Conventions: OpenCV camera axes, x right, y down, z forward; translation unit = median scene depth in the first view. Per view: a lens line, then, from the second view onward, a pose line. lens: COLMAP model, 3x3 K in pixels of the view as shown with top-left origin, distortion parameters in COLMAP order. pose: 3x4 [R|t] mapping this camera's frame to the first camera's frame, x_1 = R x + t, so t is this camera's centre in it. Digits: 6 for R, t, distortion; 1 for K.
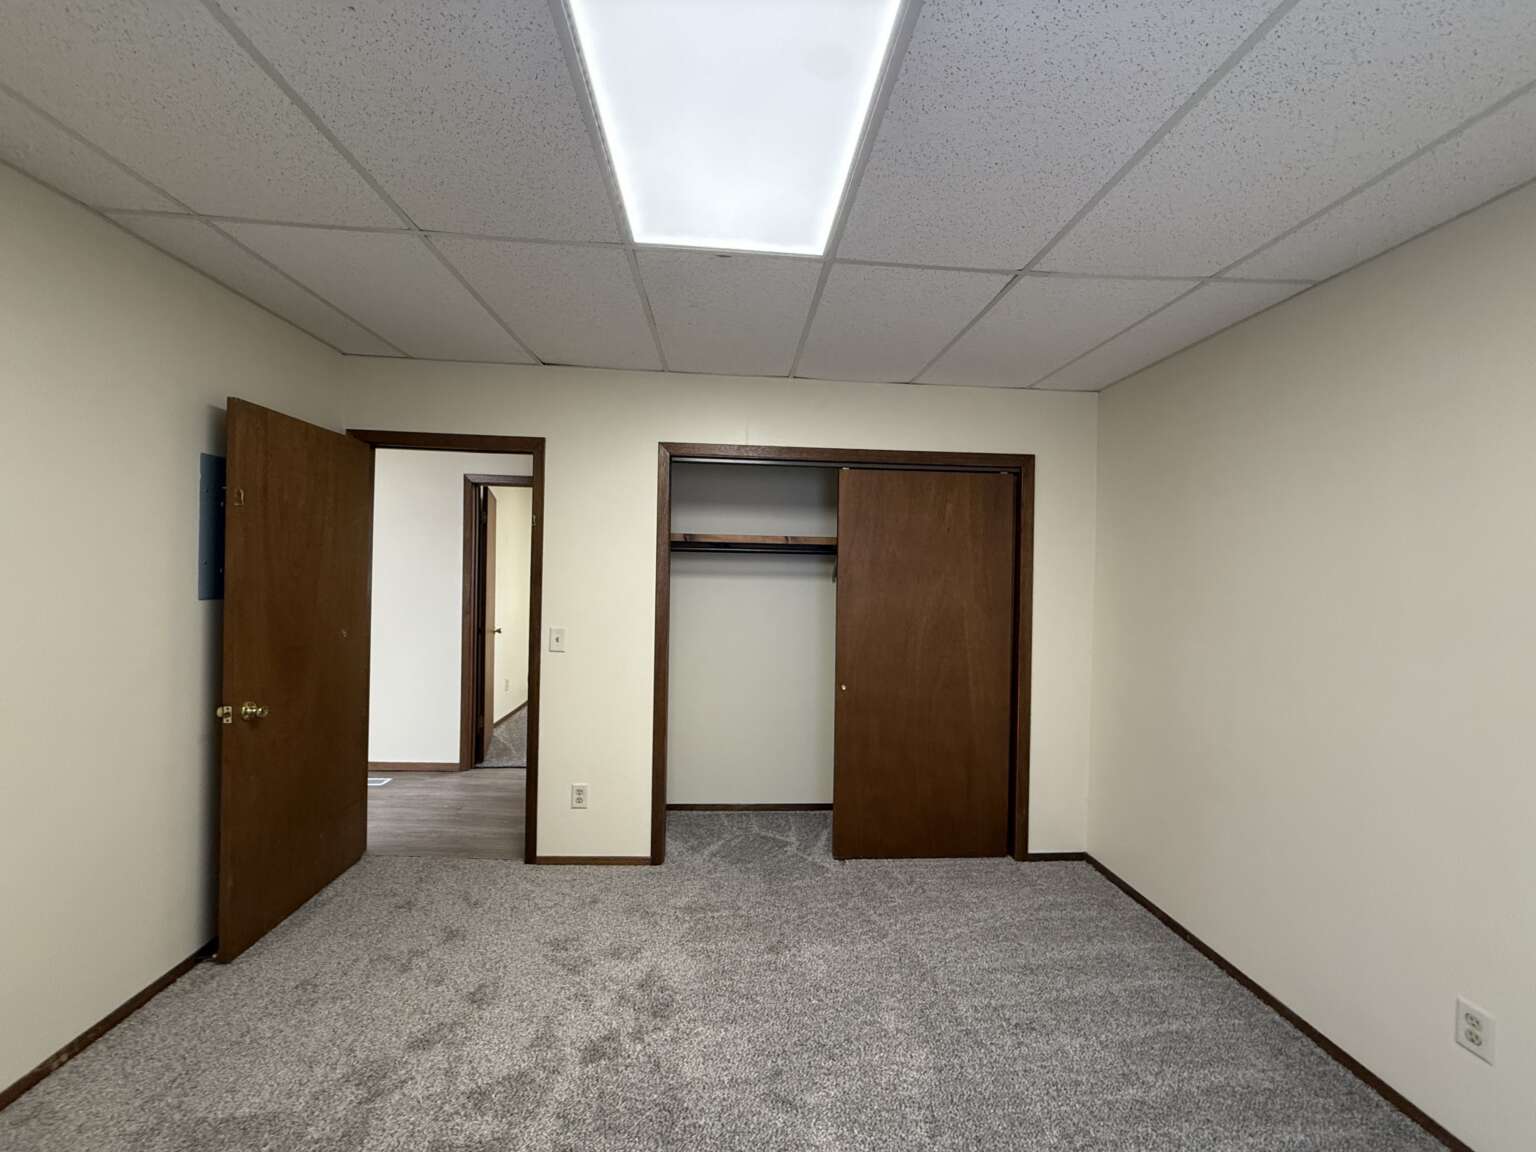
lens RADIAL K [[612.8, 0, 764.5], [0, 612.8, 574.7], [0, 0, 1]] dist [-0.000719, 0.000536]
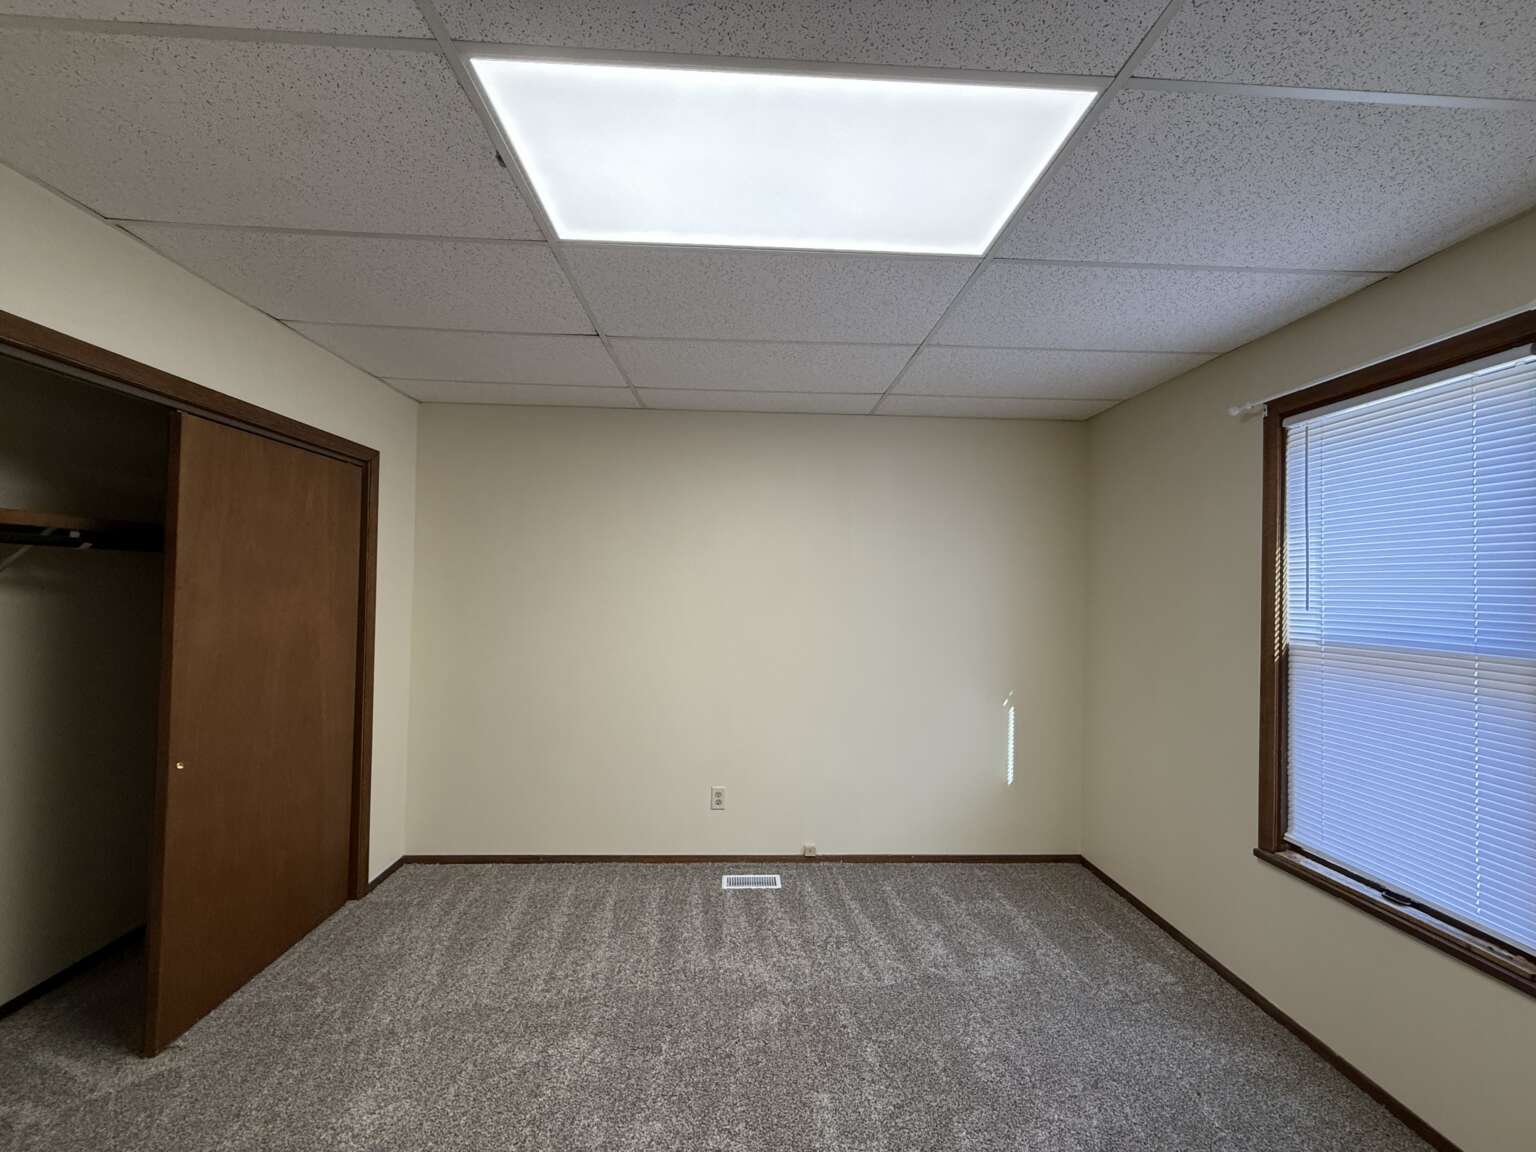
lens RADIAL K [[612.8, 0, 763.5], [0, 612.8, 578.7], [0, 0, 1]] dist [-0.000719, 0.000536]
pose [[0.025204, -0.007174, 0.999657, -0.474797], [-0.014446, 0.999867, 0.007540, -0.019167], [-0.999578, -0.014631, 0.025097, 0.396945]]
